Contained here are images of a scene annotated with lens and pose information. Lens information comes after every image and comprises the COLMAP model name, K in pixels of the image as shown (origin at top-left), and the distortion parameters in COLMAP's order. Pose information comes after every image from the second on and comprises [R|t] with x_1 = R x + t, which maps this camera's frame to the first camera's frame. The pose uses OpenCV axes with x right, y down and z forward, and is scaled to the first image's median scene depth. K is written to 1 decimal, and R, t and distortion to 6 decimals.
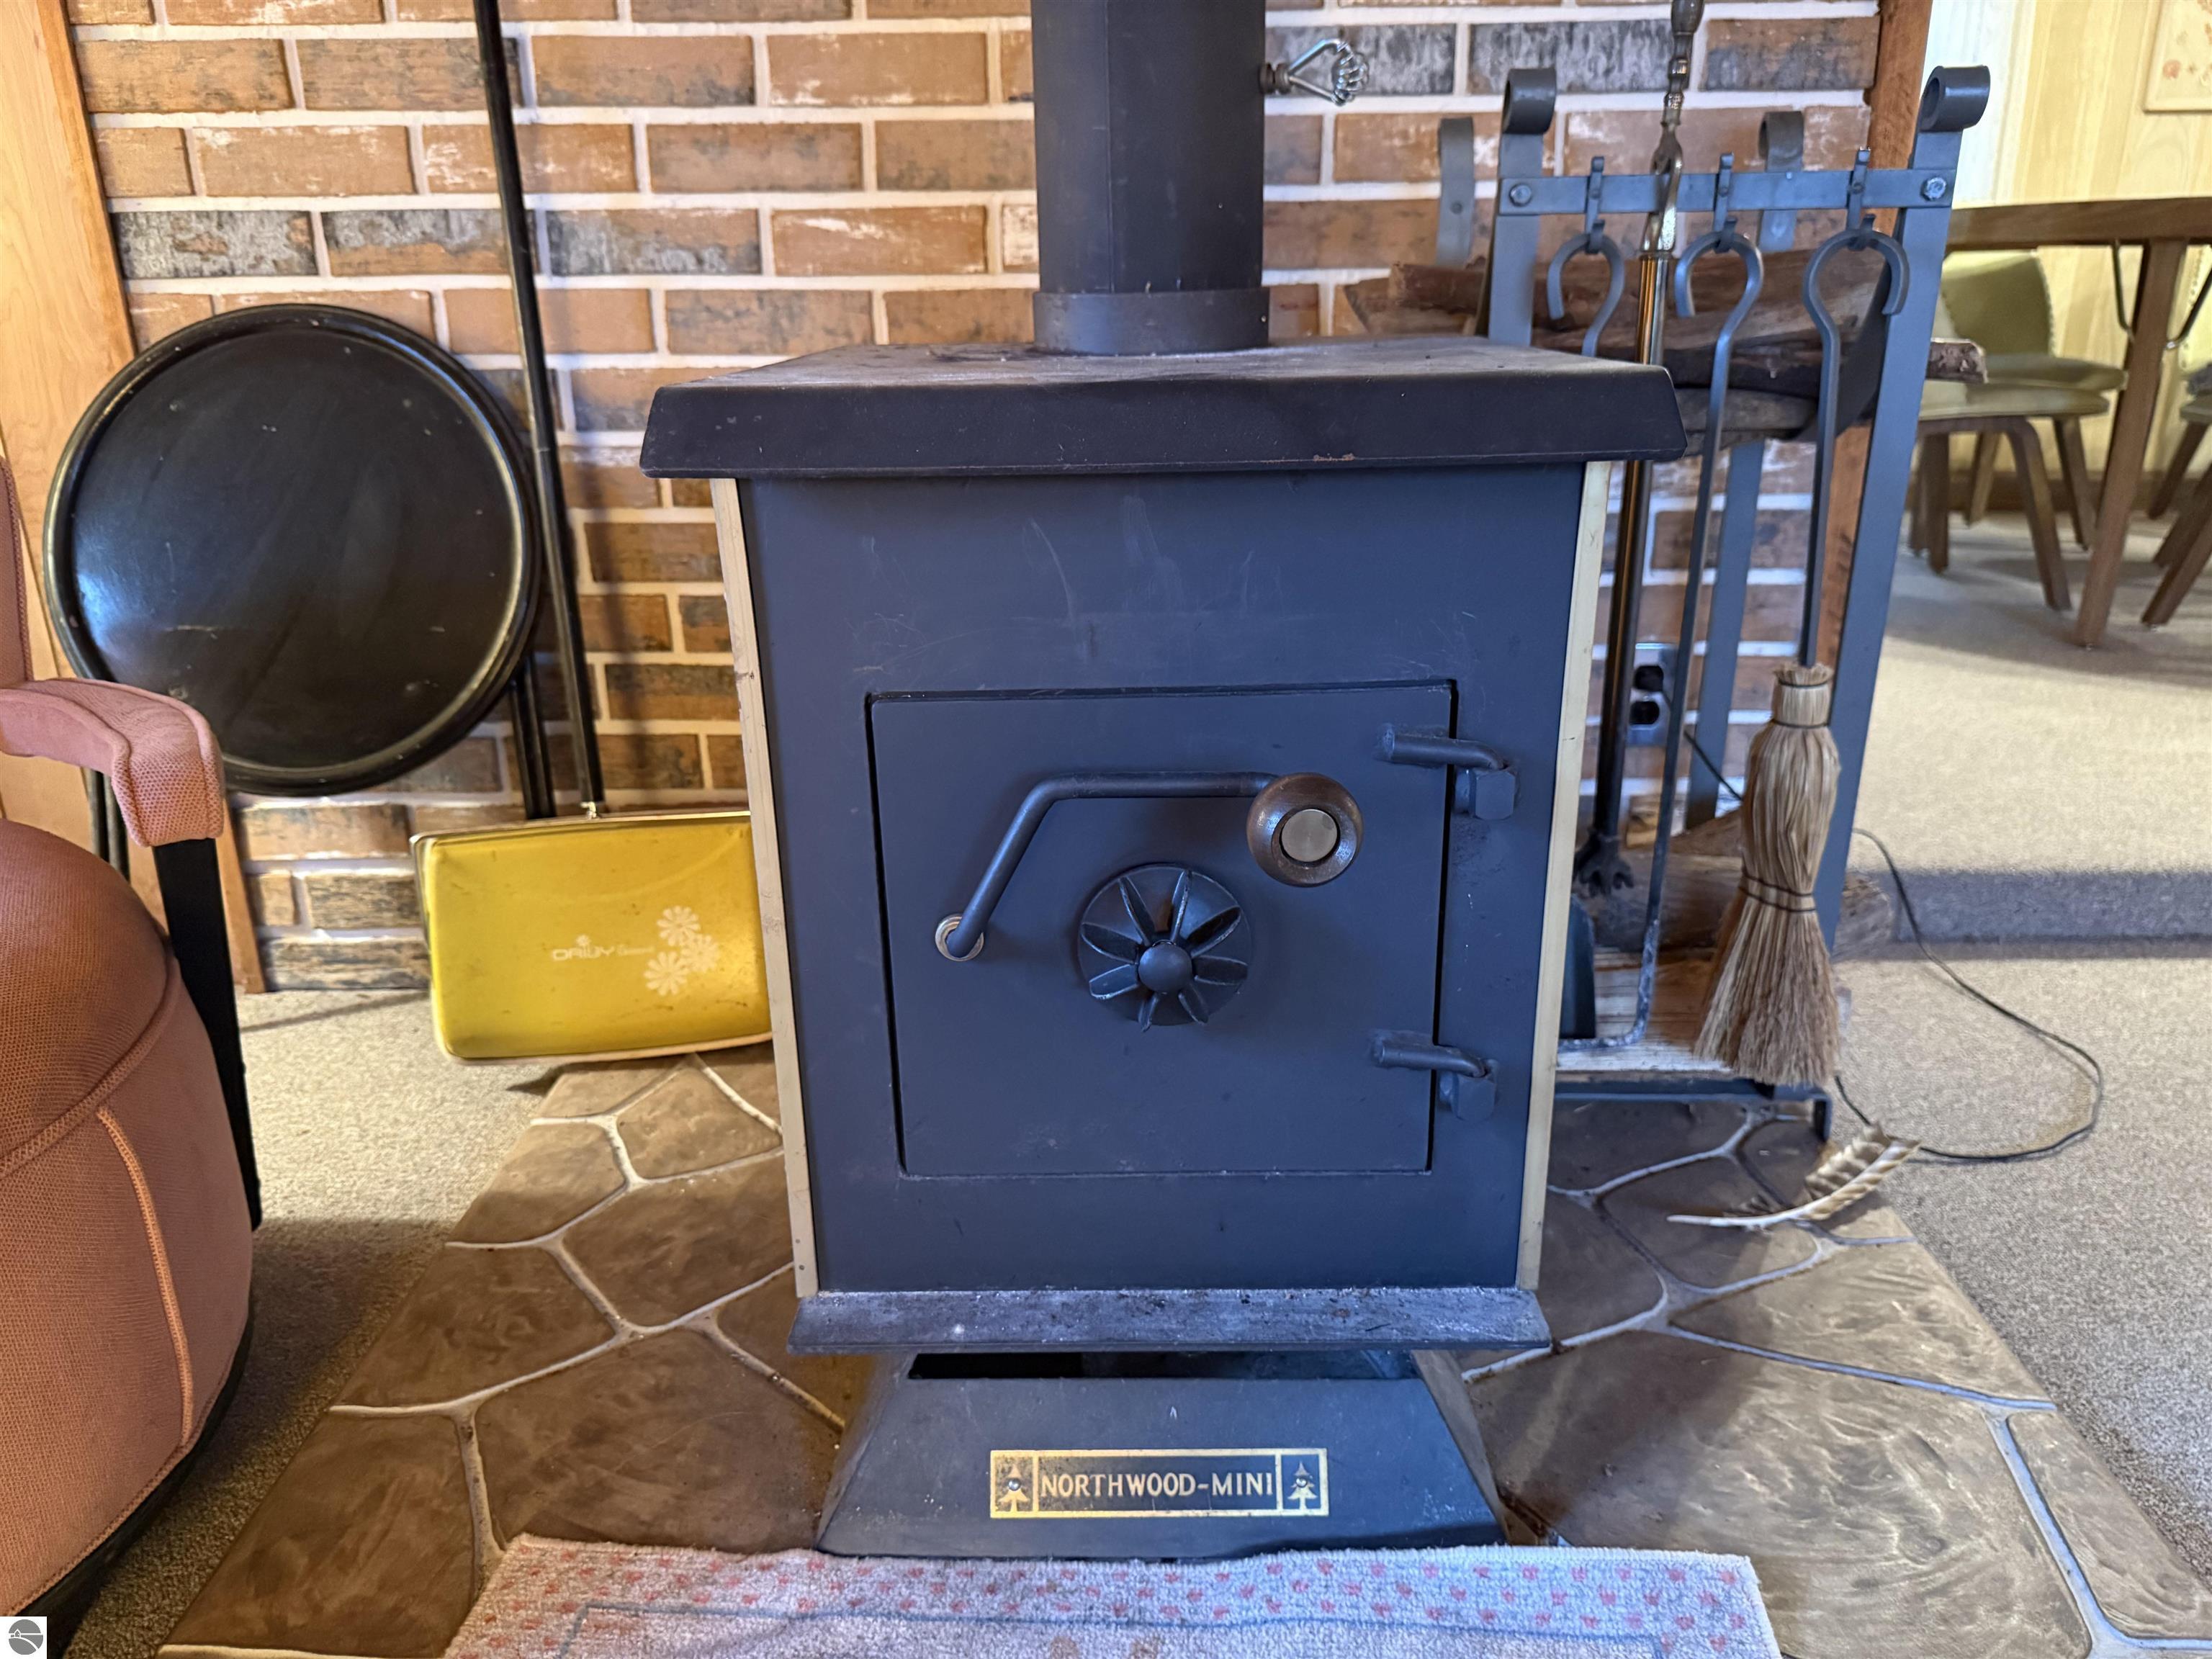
lens RADIAL K [[1544.8, 0, 1113.4], [0, 1544.8, 839.1], [0, 0, 1]] dist [0.032838, -0.042618]
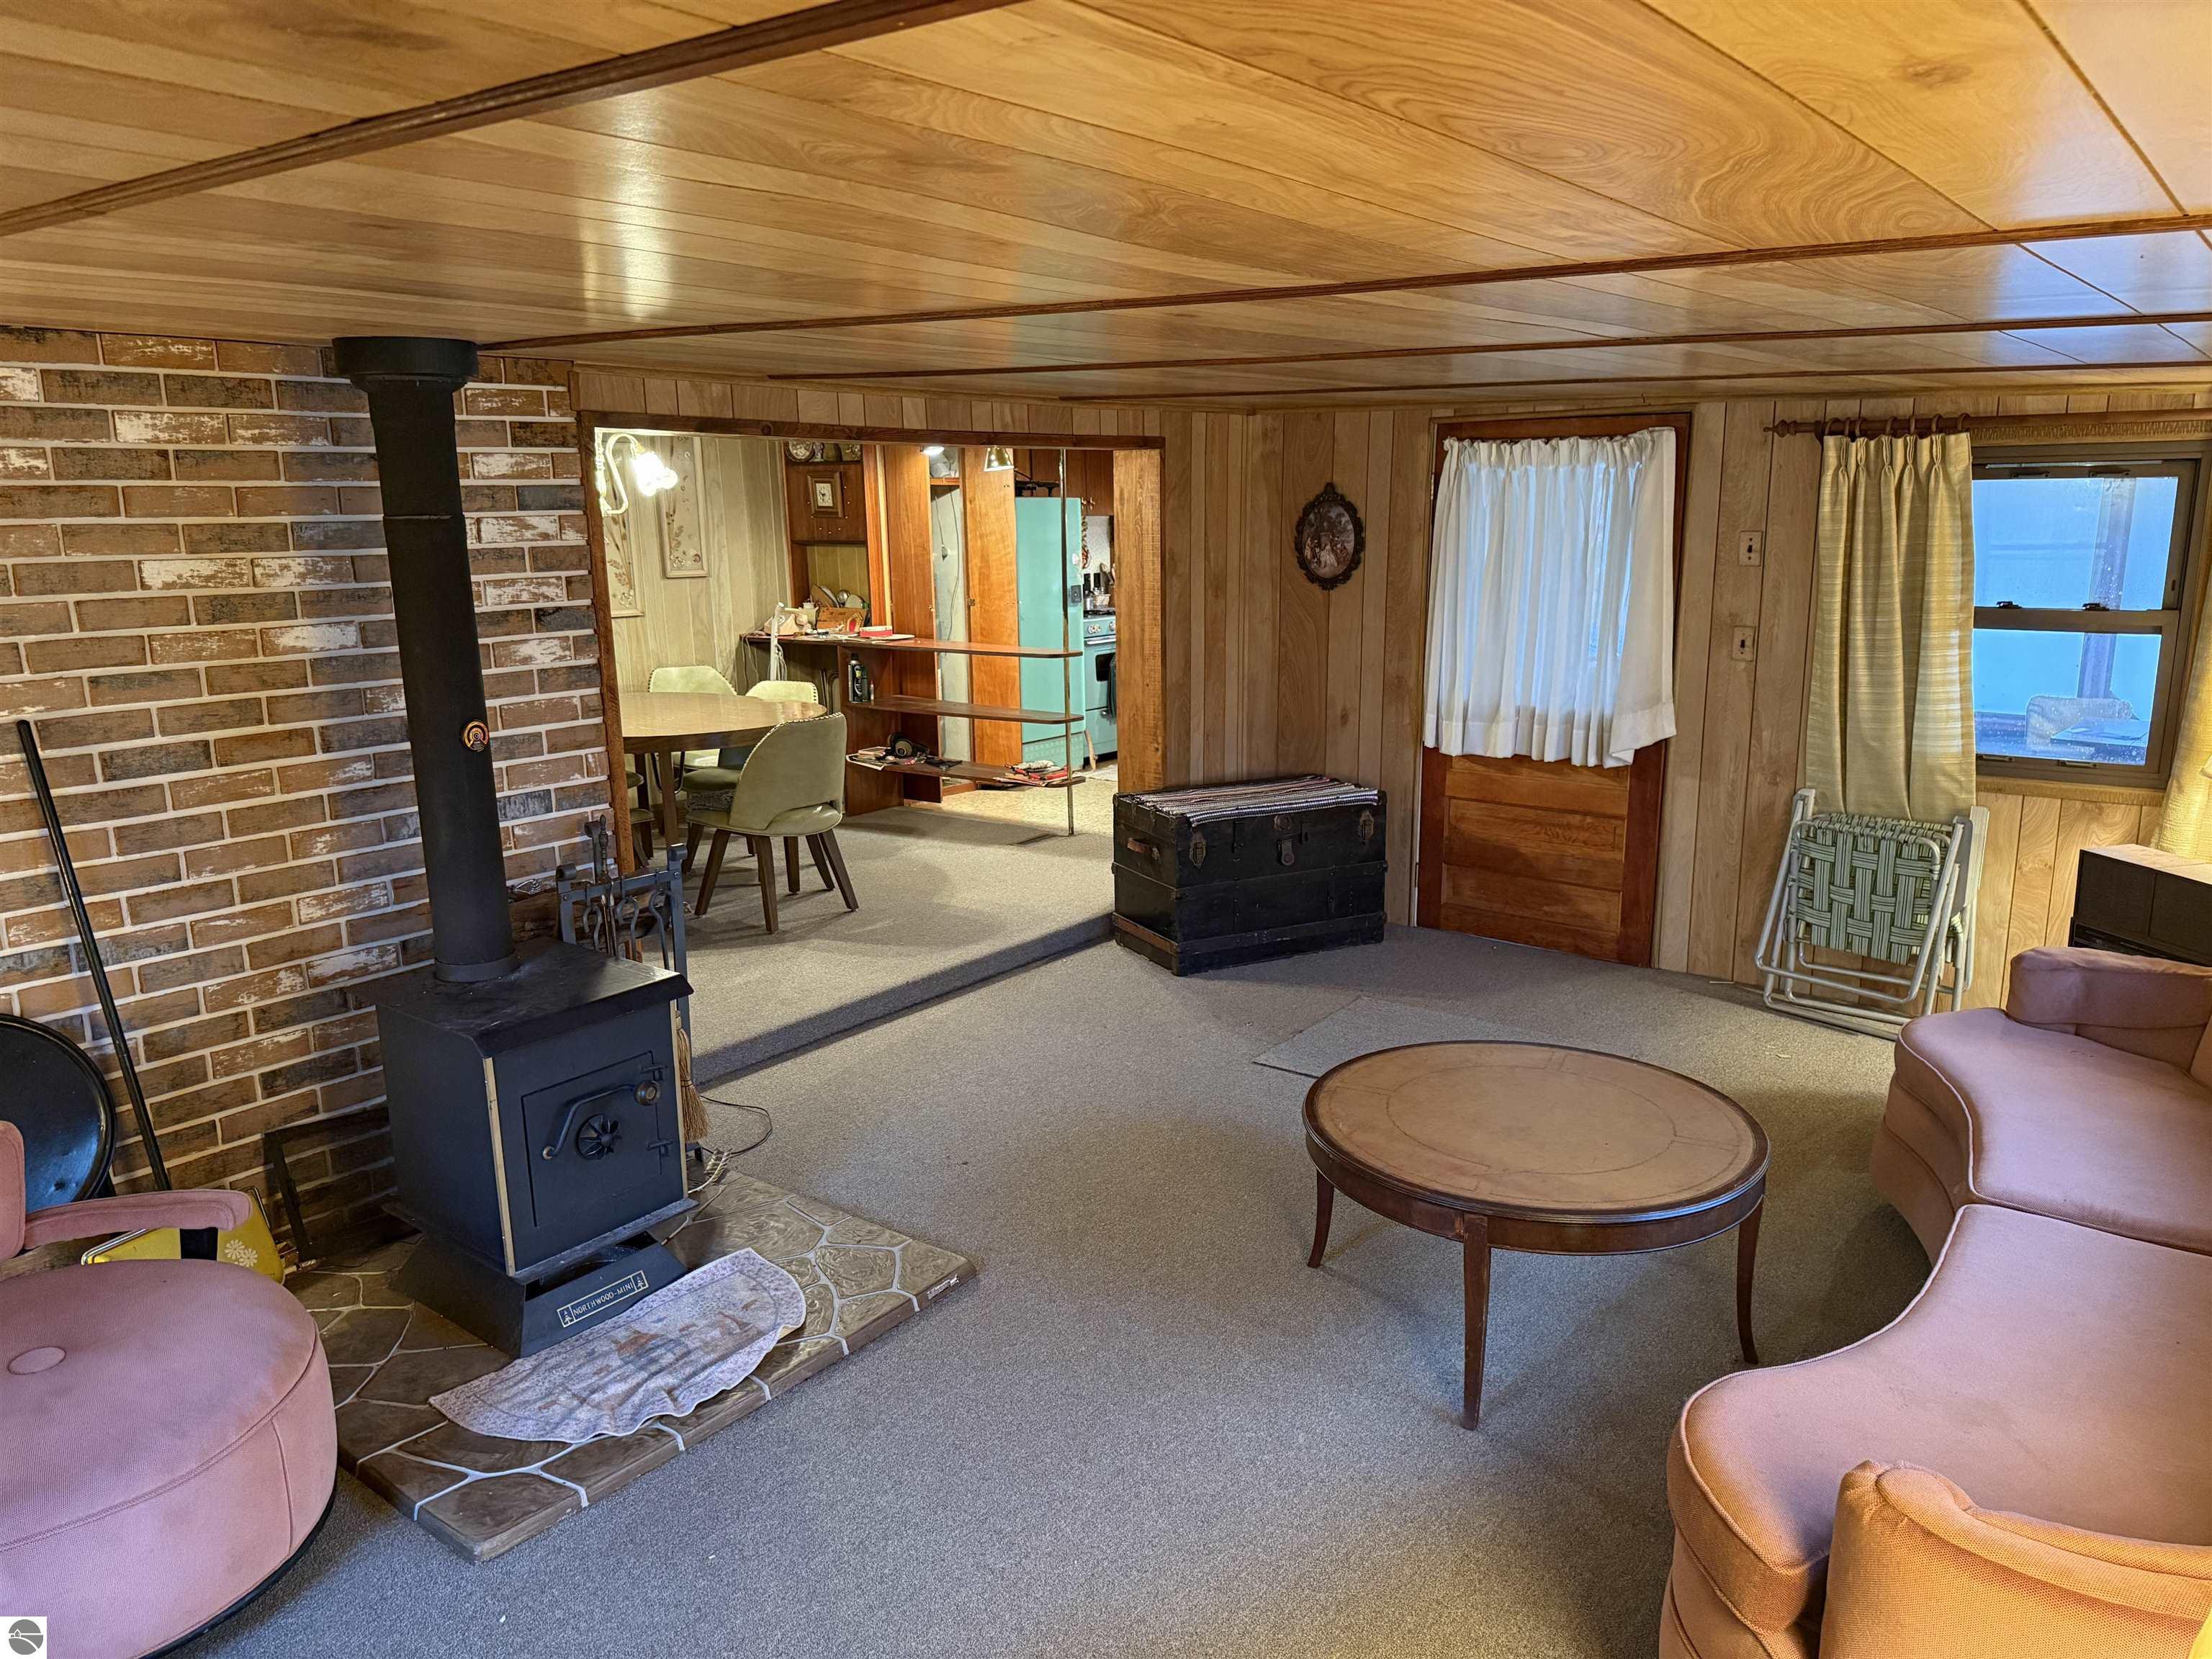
lens RADIAL K [[1544.8, 0, 1113.4], [0, 1544.8, 839.1], [0, 0, 1]] dist [0.032838, -0.042618]
pose [[0.605630, -0.166863, 0.778055, -1.132414], [0.266362, 0.963873, -0.000619, -0.167729], [-0.749843, 0.207619, 0.628196, -1.405261]]
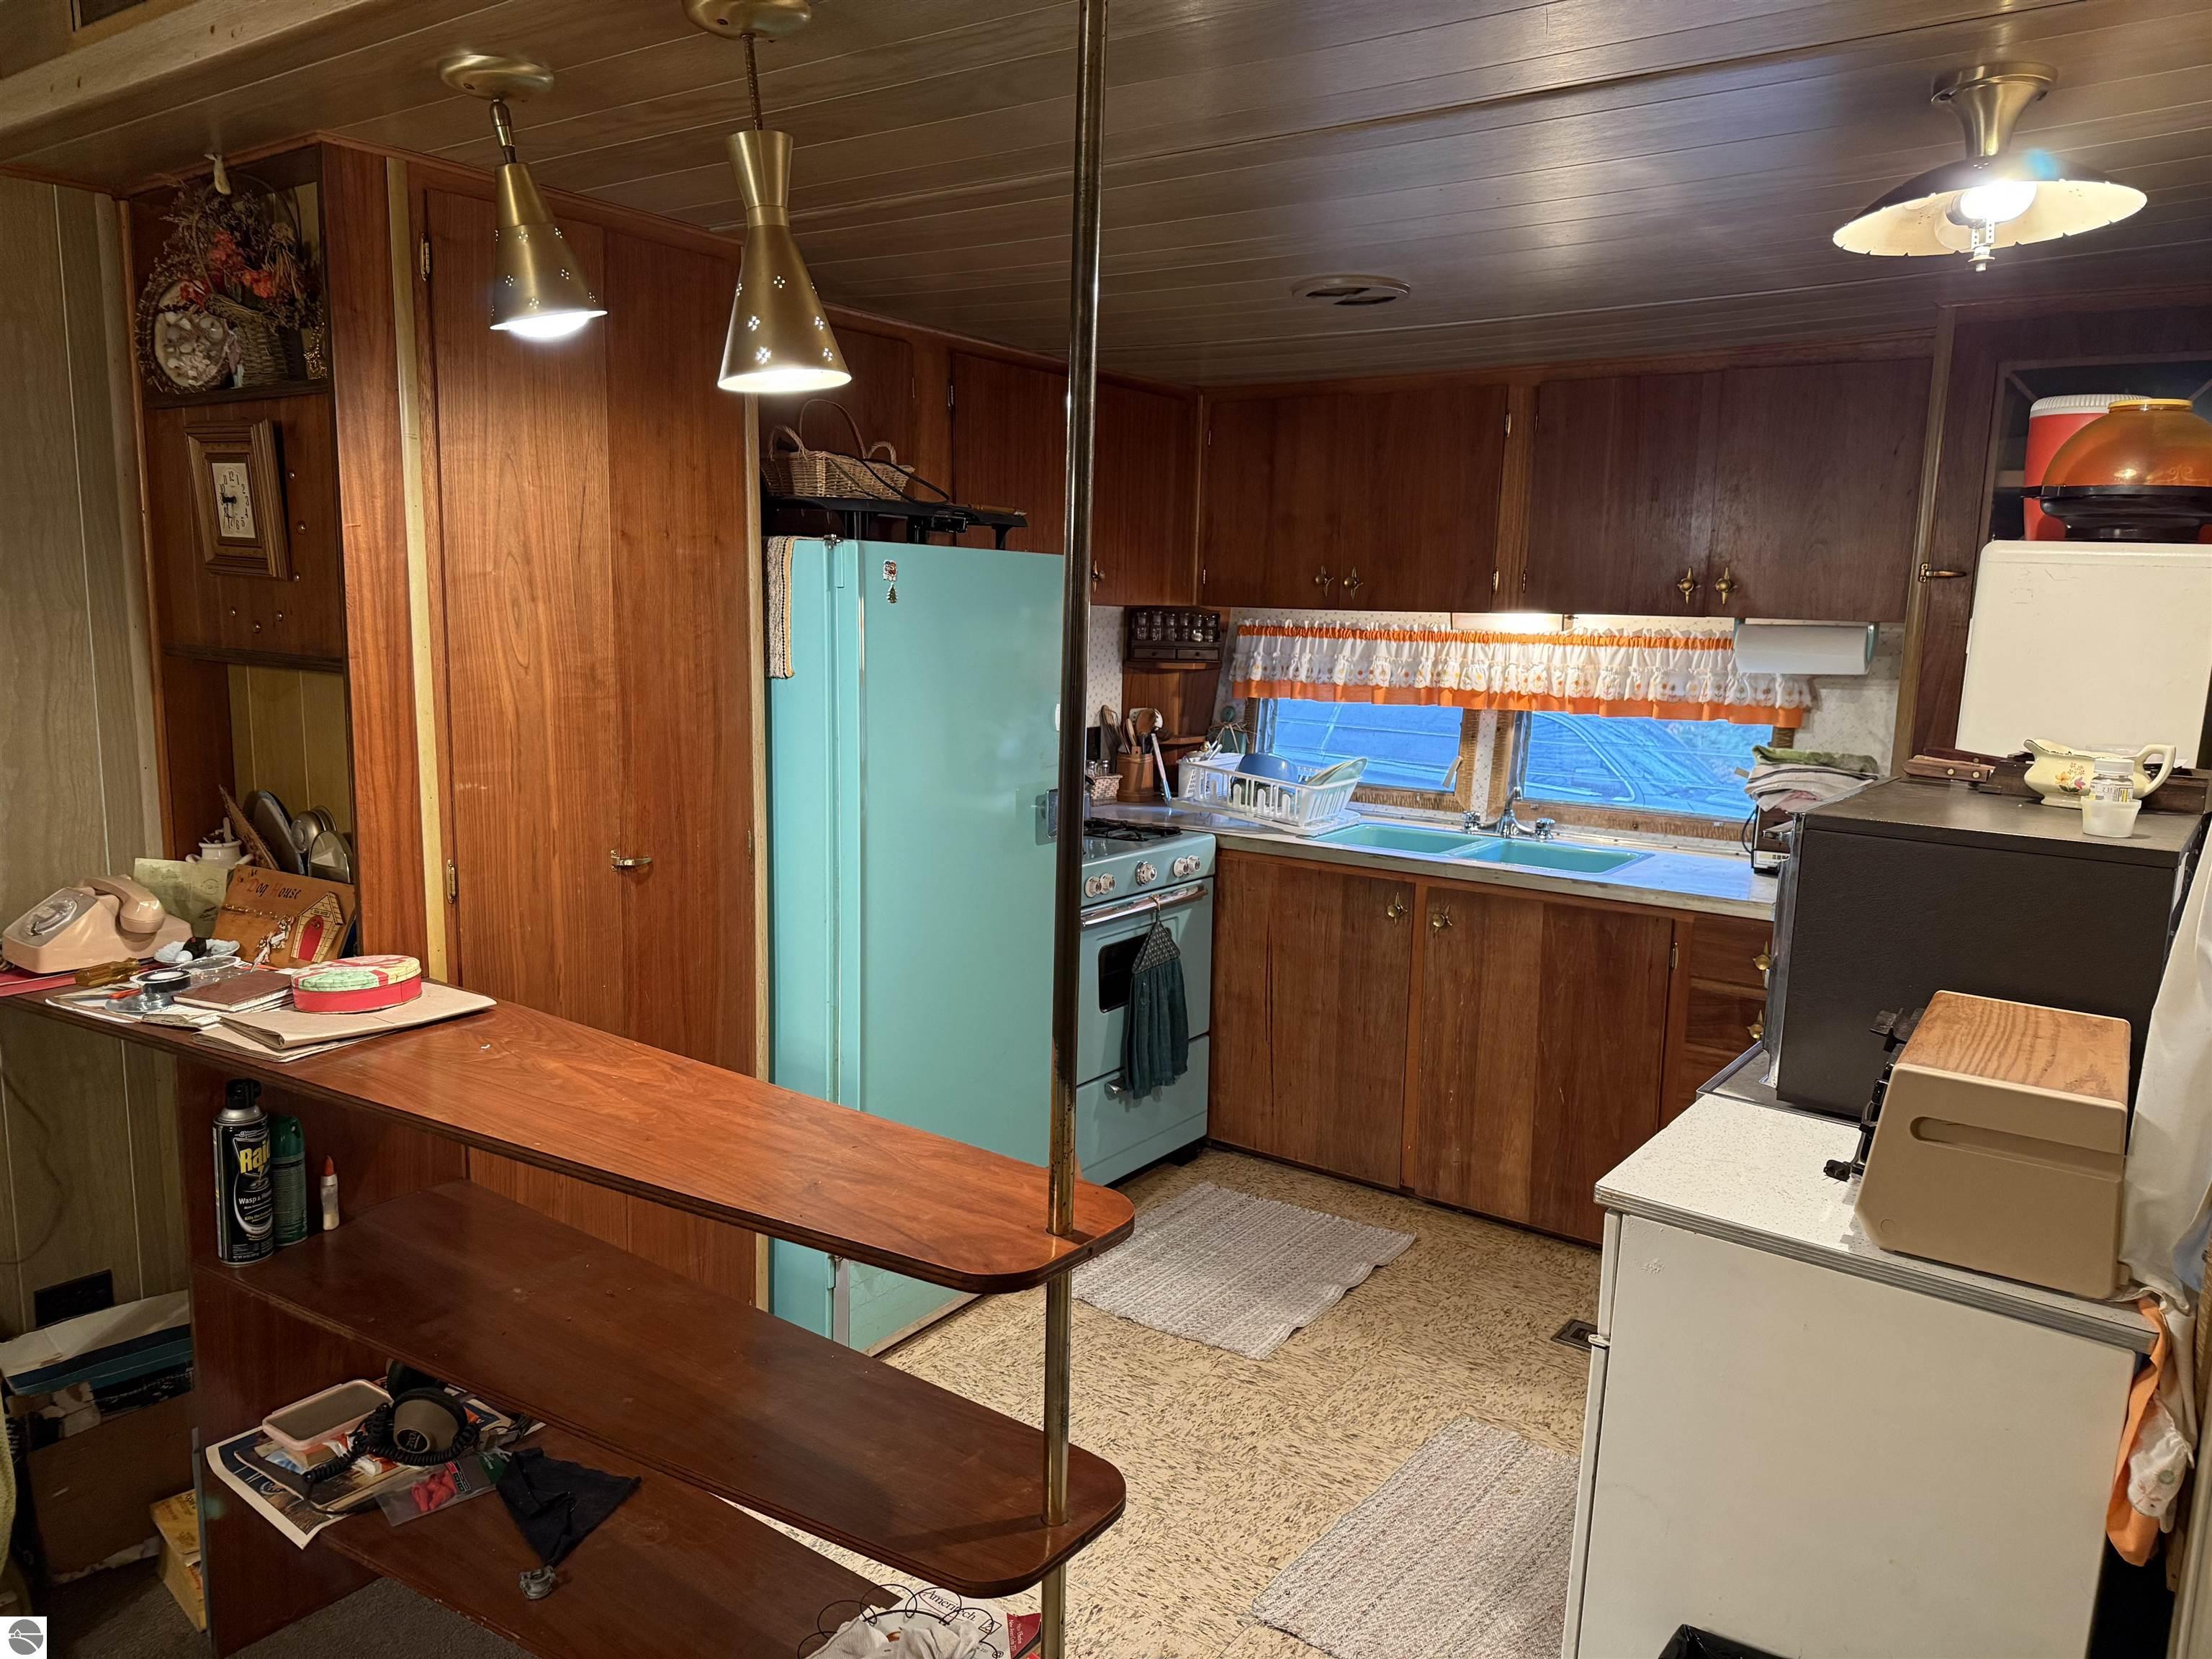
lens RADIAL K [[1544.8, 0, 1113.4], [0, 1544.8, 839.1], [0, 0, 1]] dist [0.032838, -0.042618]
pose [[0.574915, -0.107264, 0.811152, 1.769227], [0.243751, 0.968810, -0.044650, -0.944424], [-0.781062, 0.223389, 0.583129, 0.868140]]
